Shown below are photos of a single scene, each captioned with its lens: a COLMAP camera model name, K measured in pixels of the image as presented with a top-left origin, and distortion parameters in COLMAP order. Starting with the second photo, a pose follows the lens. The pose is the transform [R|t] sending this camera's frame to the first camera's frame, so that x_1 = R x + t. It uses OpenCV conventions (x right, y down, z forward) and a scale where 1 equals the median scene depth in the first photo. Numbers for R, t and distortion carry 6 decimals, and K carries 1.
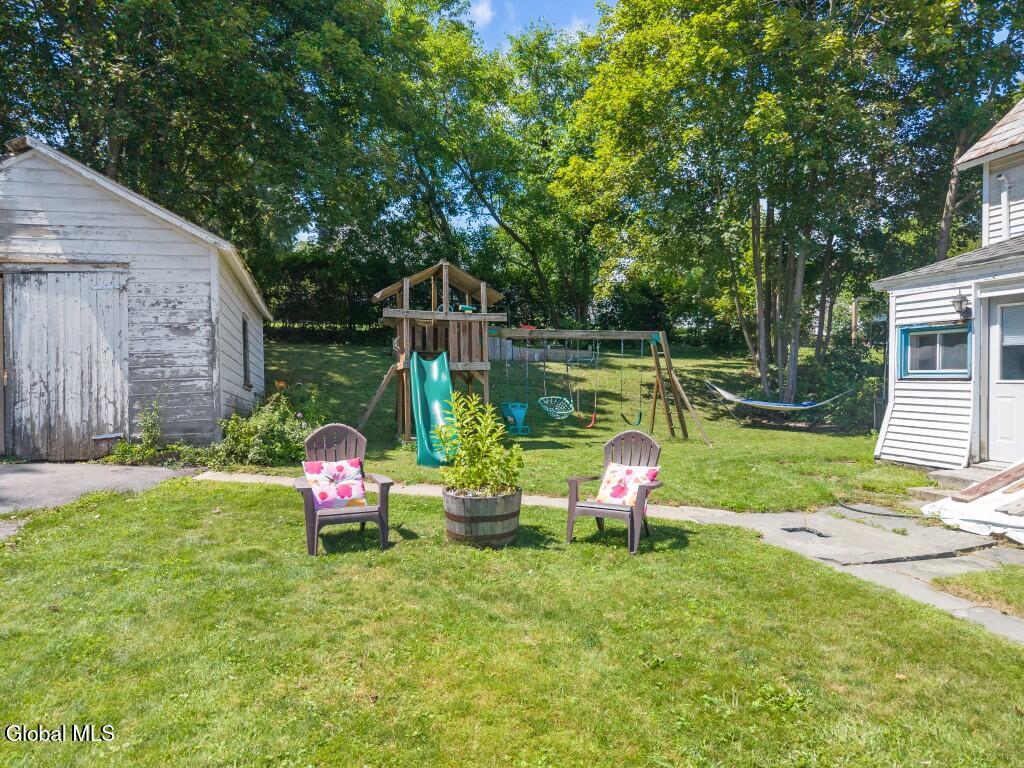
lens RADIAL K [[684.1, 0, 509.3], [0, 684.1, 381.4], [0, 0, 1]] dist [0.045921, -0.054595]
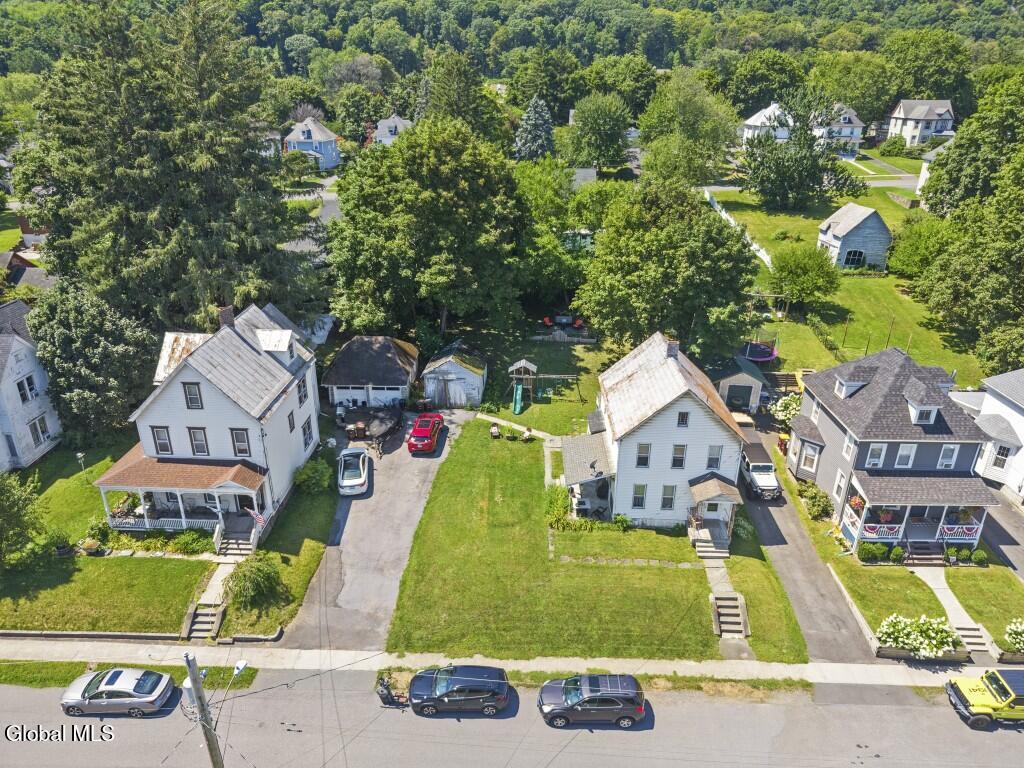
lens RADIAL K [[684.1, 0, 509.3], [0, 684.1, 381.4], [0, 0, 1]] dist [0.045921, -0.054595]
pose [[0.952965, 0.117293, -0.279464, 0.993021], [0.000910, 0.920967, 0.389639, -1.664260], [0.303078, -0.371567, 0.877543, -2.768532]]
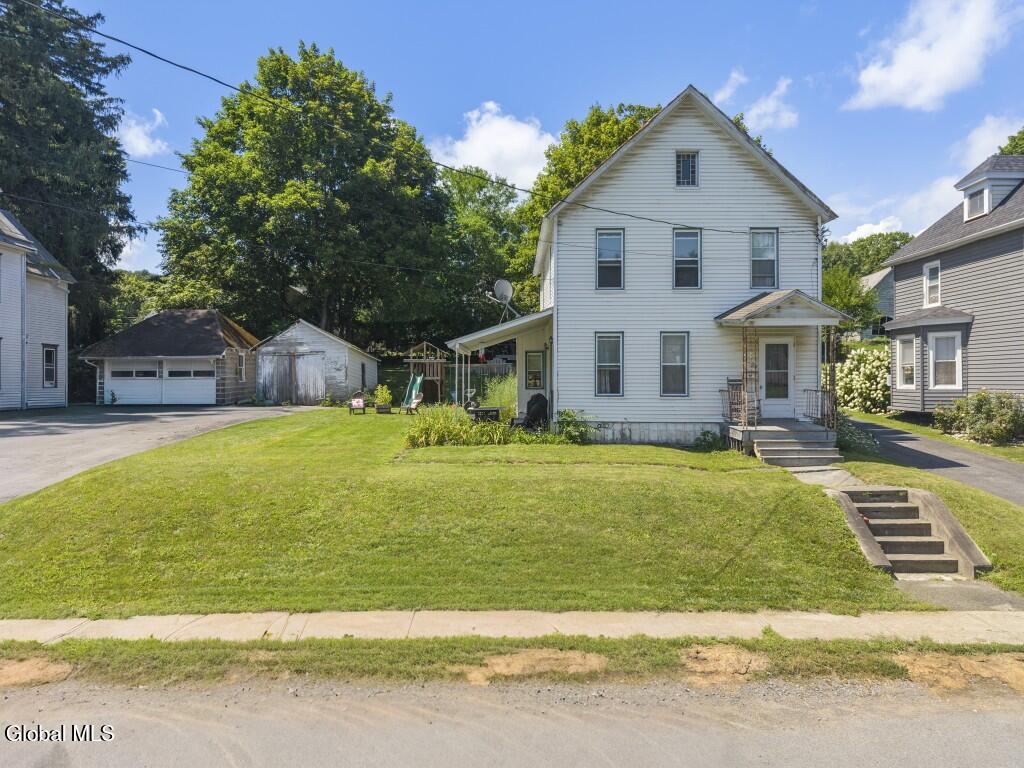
lens RADIAL K [[684.1, 0, 509.3], [0, 684.1, 381.4], [0, 0, 1]] dist [0.045921, -0.054595]
pose [[0.958760, -0.012680, -0.283935, 0.946030], [0.009450, 0.999874, -0.012743, 0.027373], [0.284061, 0.009534, 0.958759, -1.473235]]
